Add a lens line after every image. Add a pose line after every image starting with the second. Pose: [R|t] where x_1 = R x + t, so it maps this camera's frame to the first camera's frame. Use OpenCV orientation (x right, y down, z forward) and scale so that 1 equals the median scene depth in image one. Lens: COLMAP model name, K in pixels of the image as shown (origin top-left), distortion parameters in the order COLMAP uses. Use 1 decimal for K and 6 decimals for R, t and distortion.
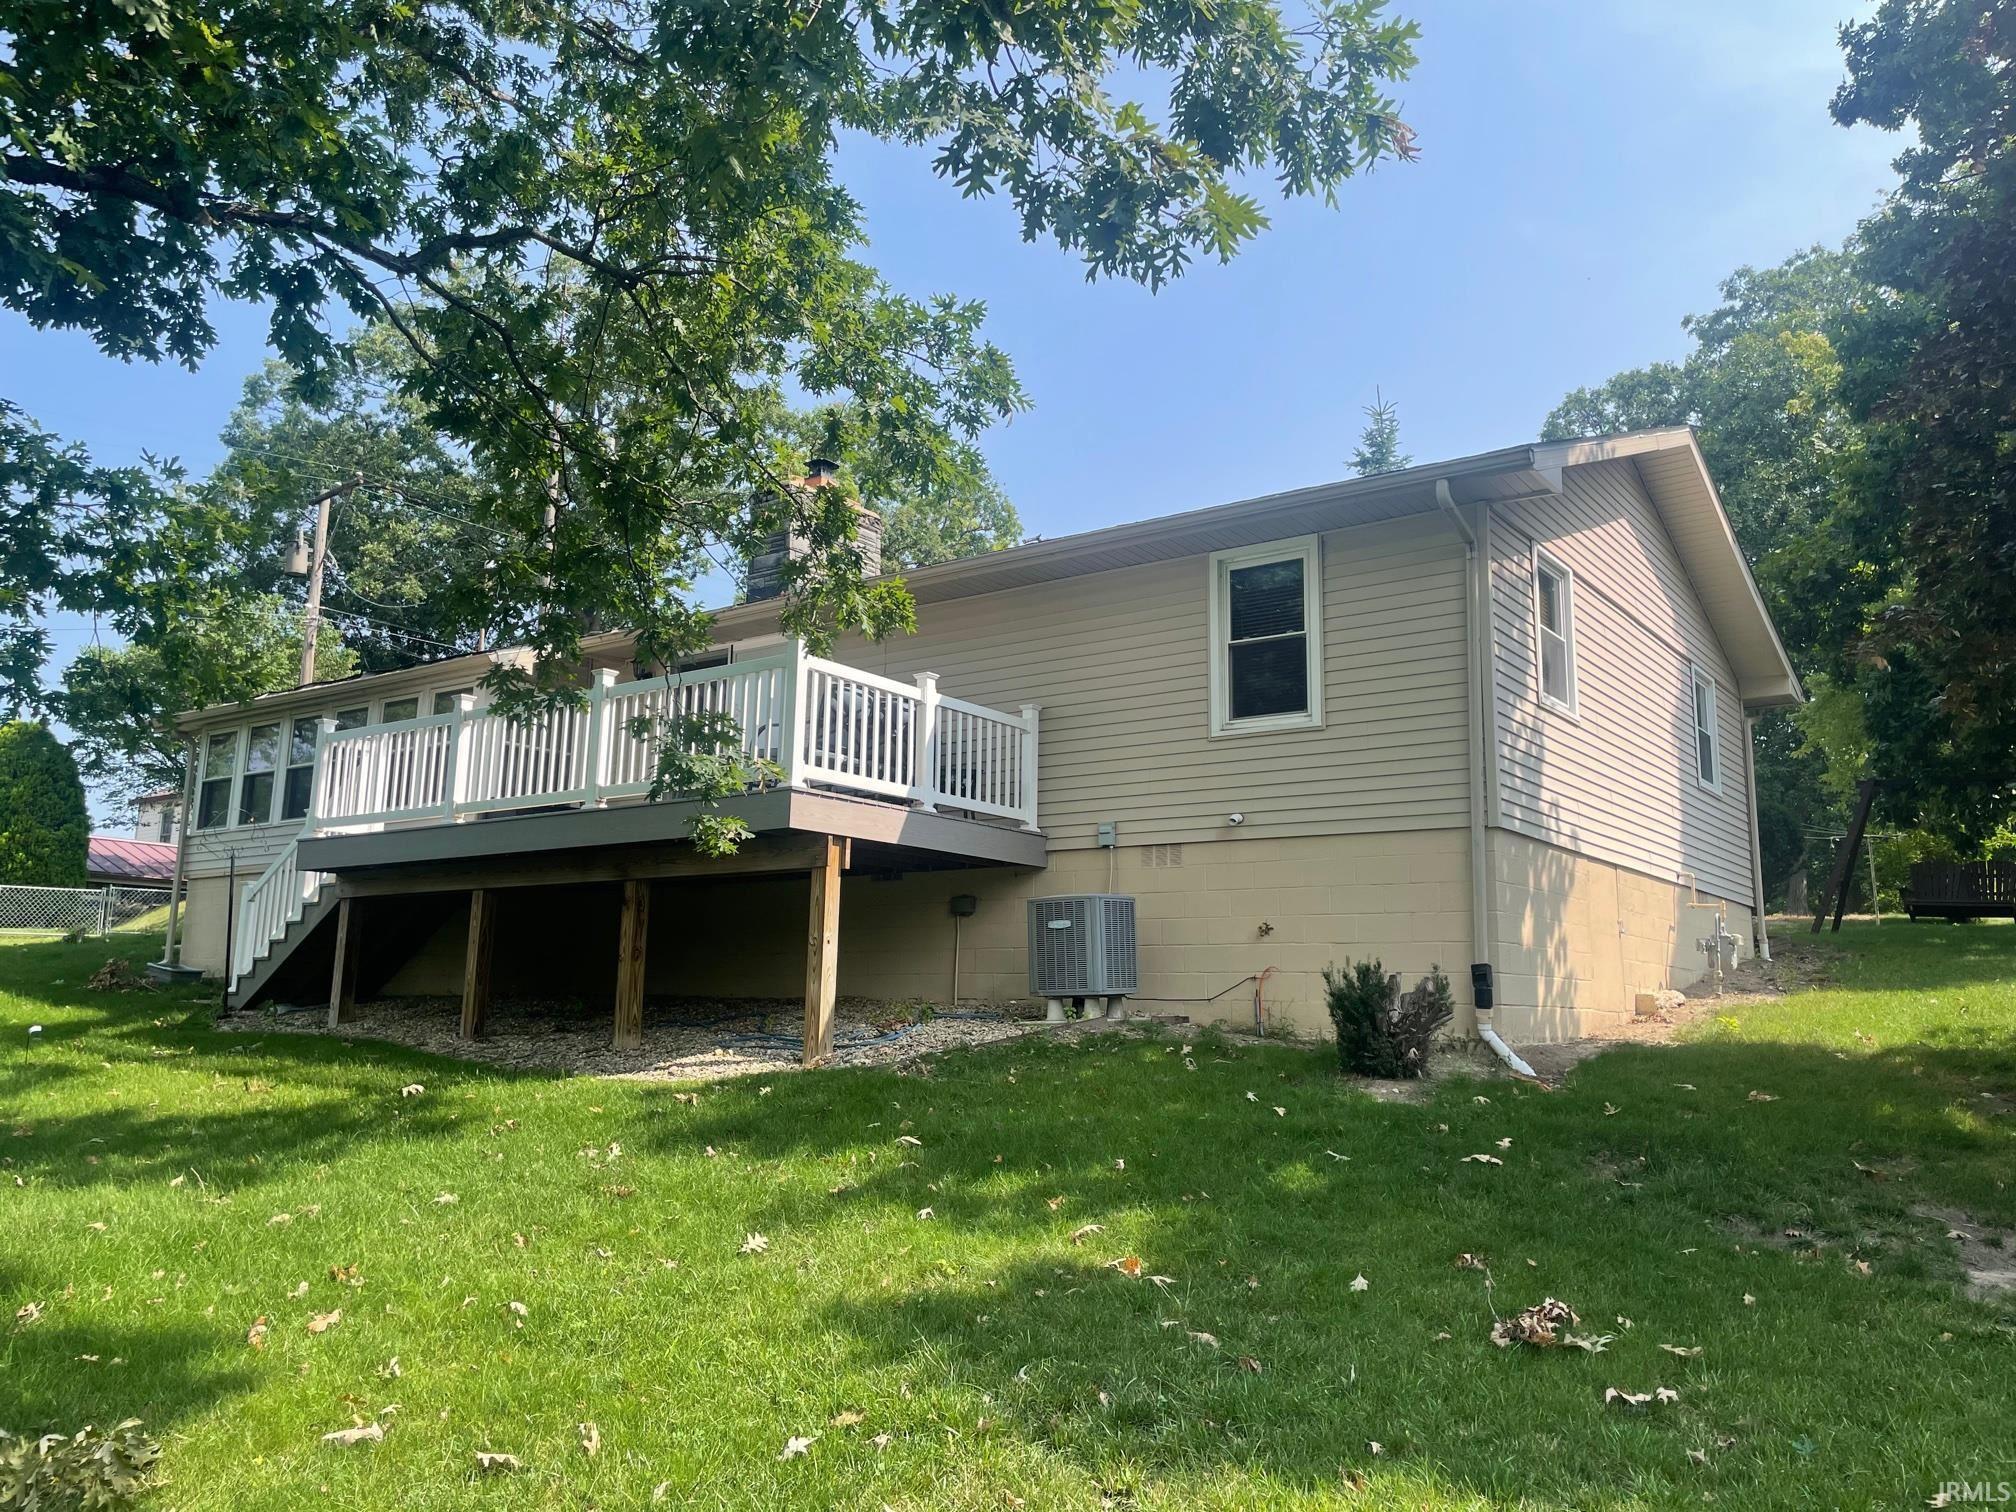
lens RADIAL K [[1543.7, 0, 1008.0], [0, 1543.7, 756.0], [0, 0, 1]] dist [0.071750, -0.110149]
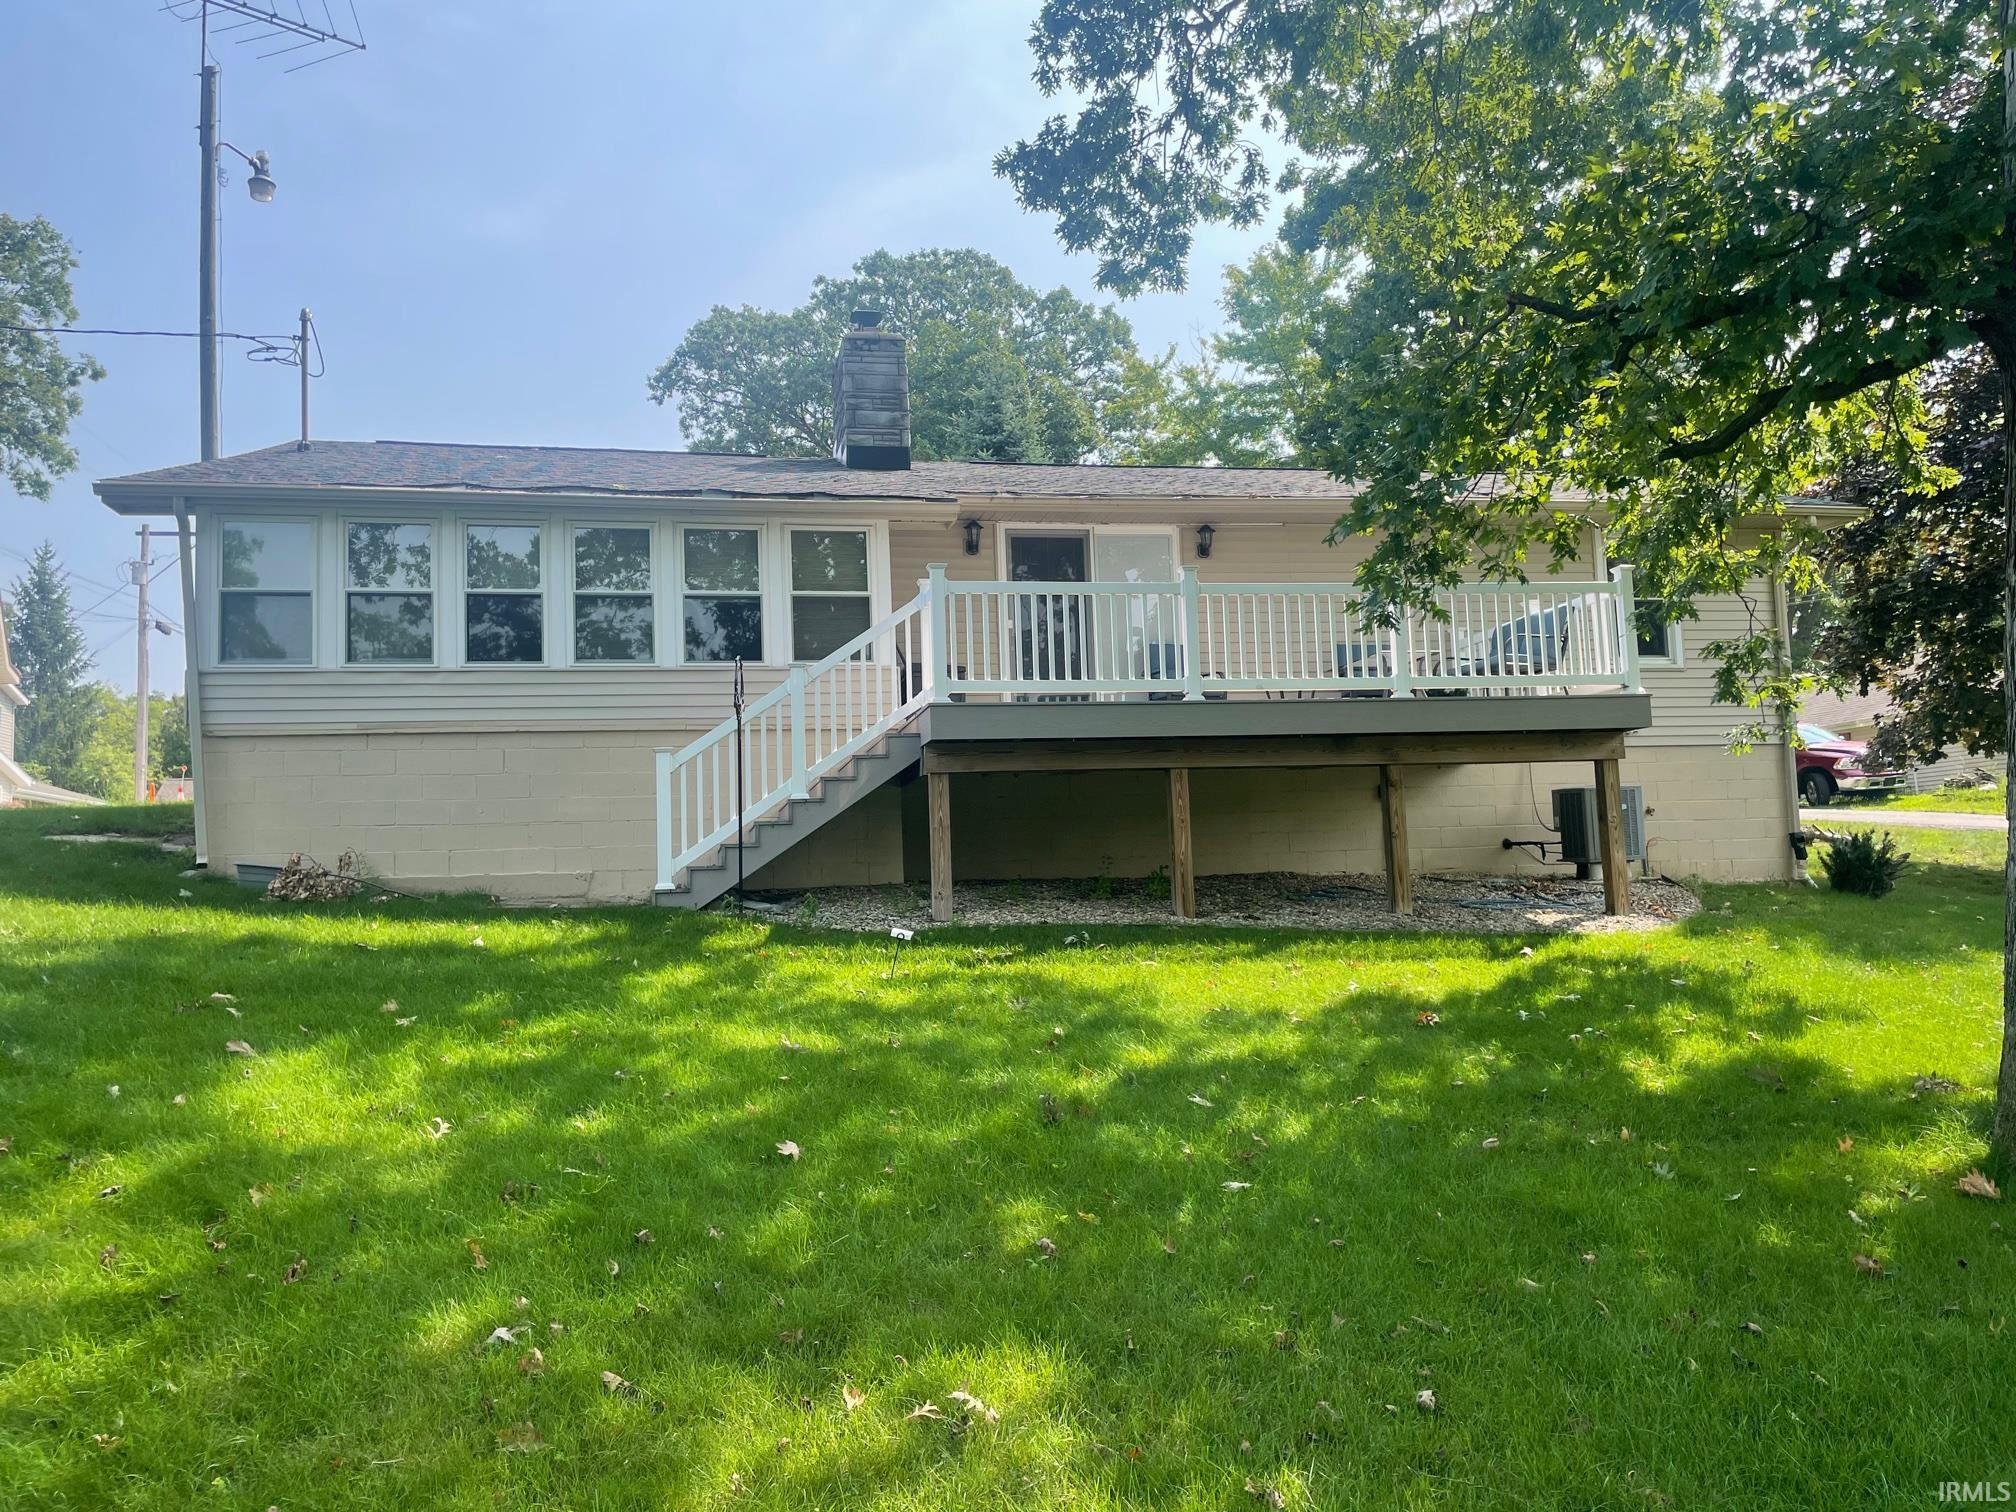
lens RADIAL K [[1543.7, 0, 1008.0], [0, 1543.7, 756.0], [0, 0, 1]] dist [0.071750, -0.110149]
pose [[0.661257, 0.032527, 0.749454, -1.058563], [-0.087735, 0.995557, 0.034202, 0.050681], [-0.745011, -0.088369, 0.661173, 0.394434]]
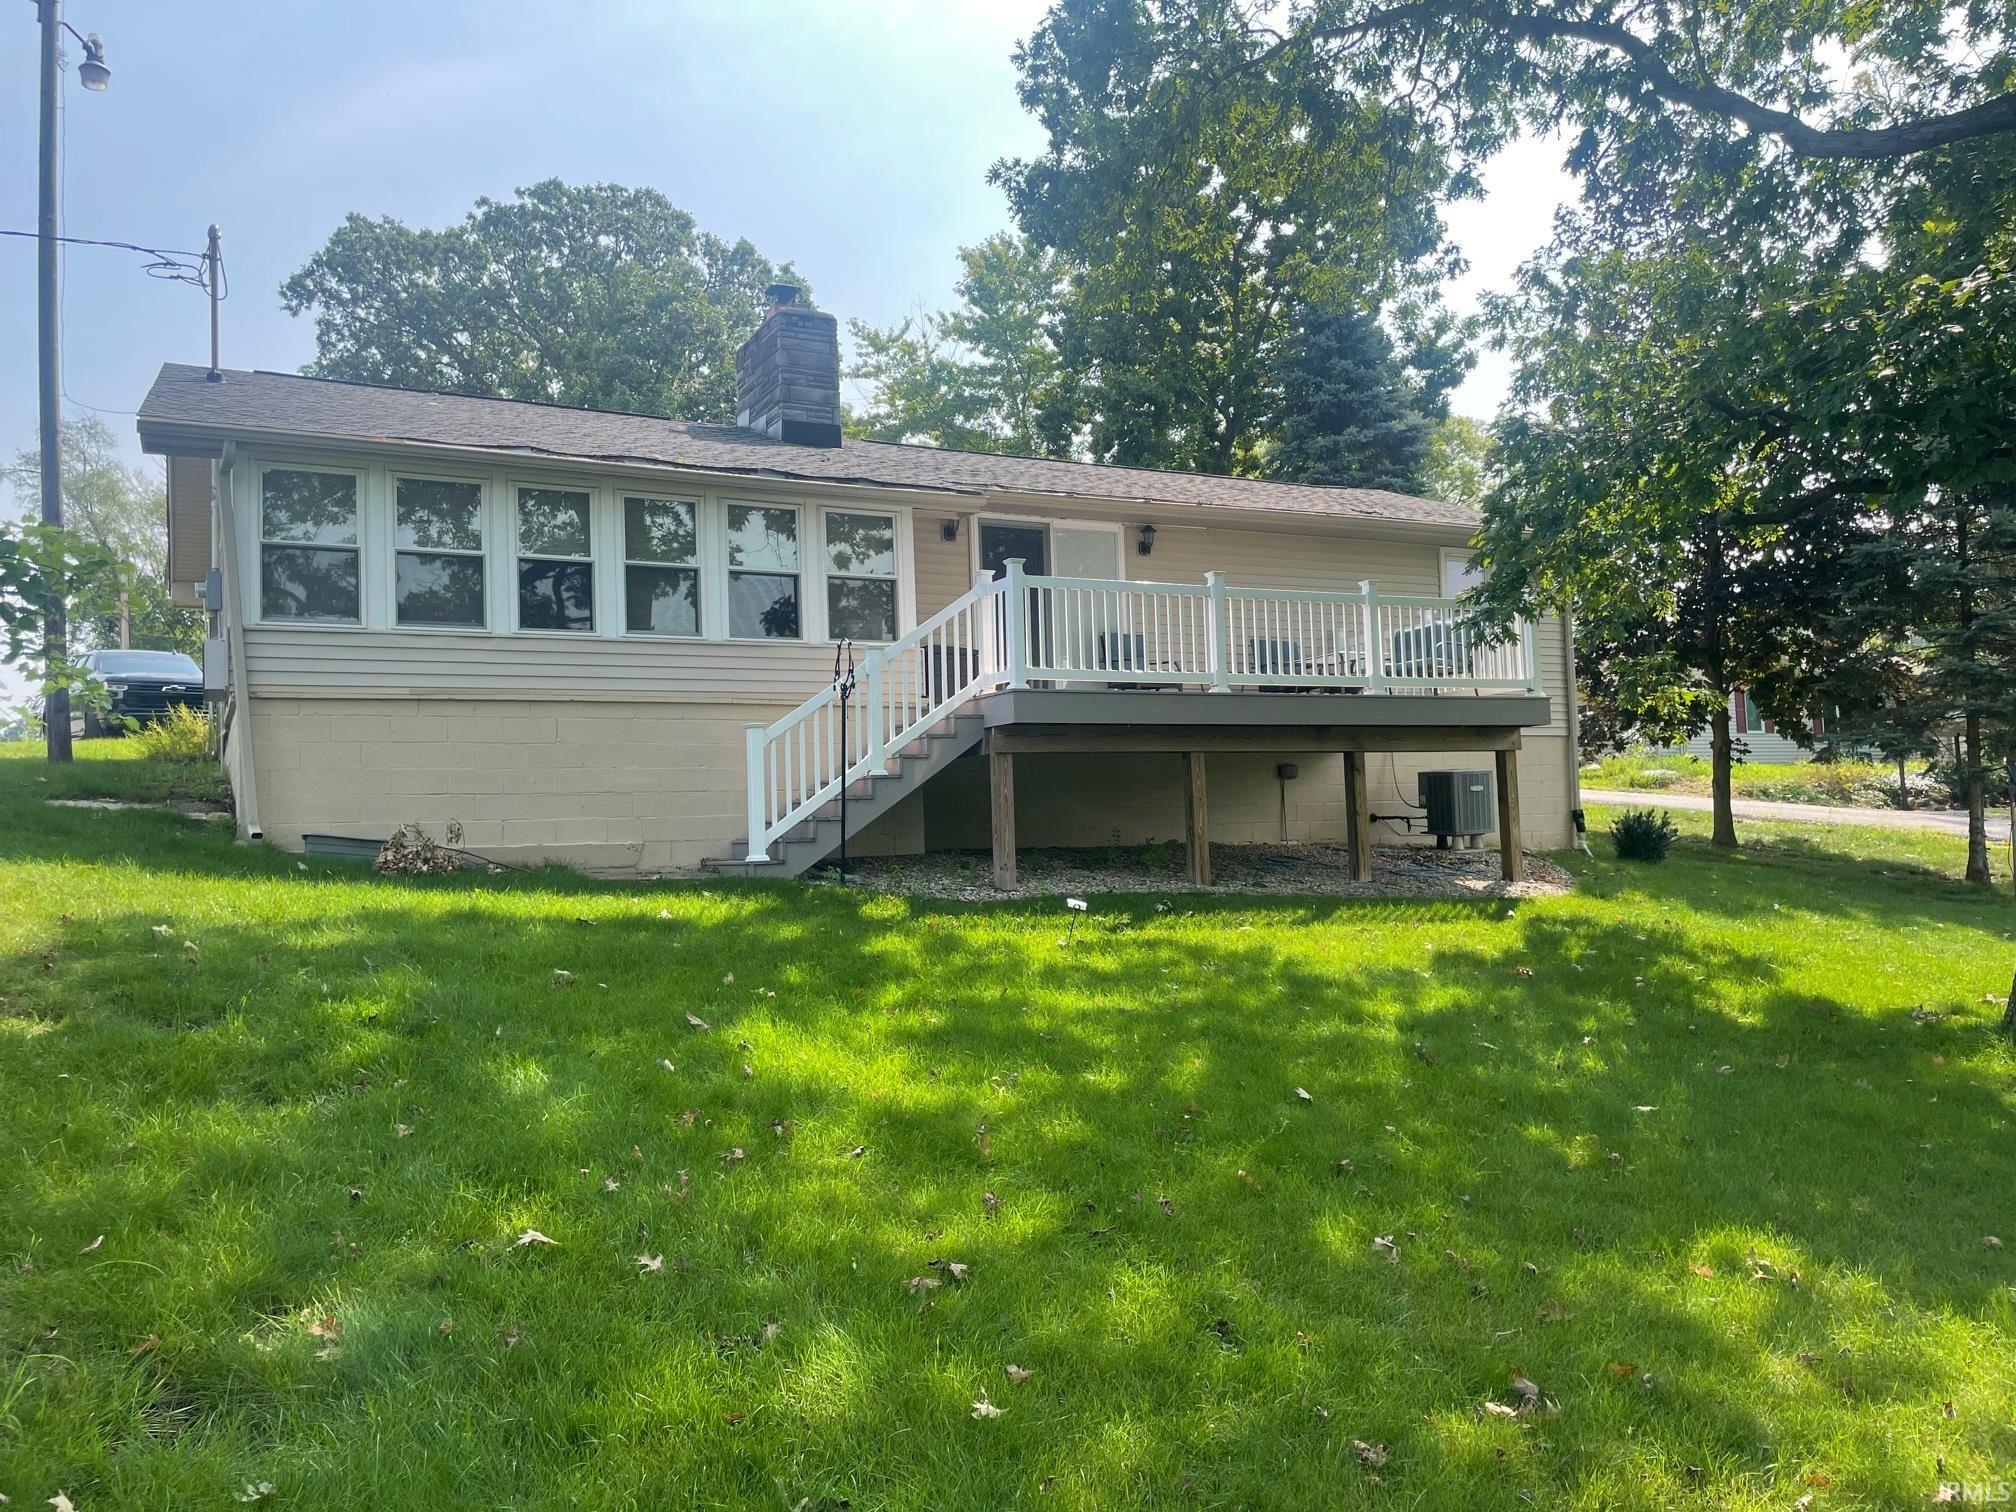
lens RADIAL K [[1543.7, 0, 1008.0], [0, 1543.7, 756.0], [0, 0, 1]] dist [0.071750, -0.110149]
pose [[0.419840, 0.021293, 0.907348, -1.277831], [-0.121399, 0.992059, 0.032891, 0.064062], [-0.899442, -0.123960, 0.419091, 0.600841]]
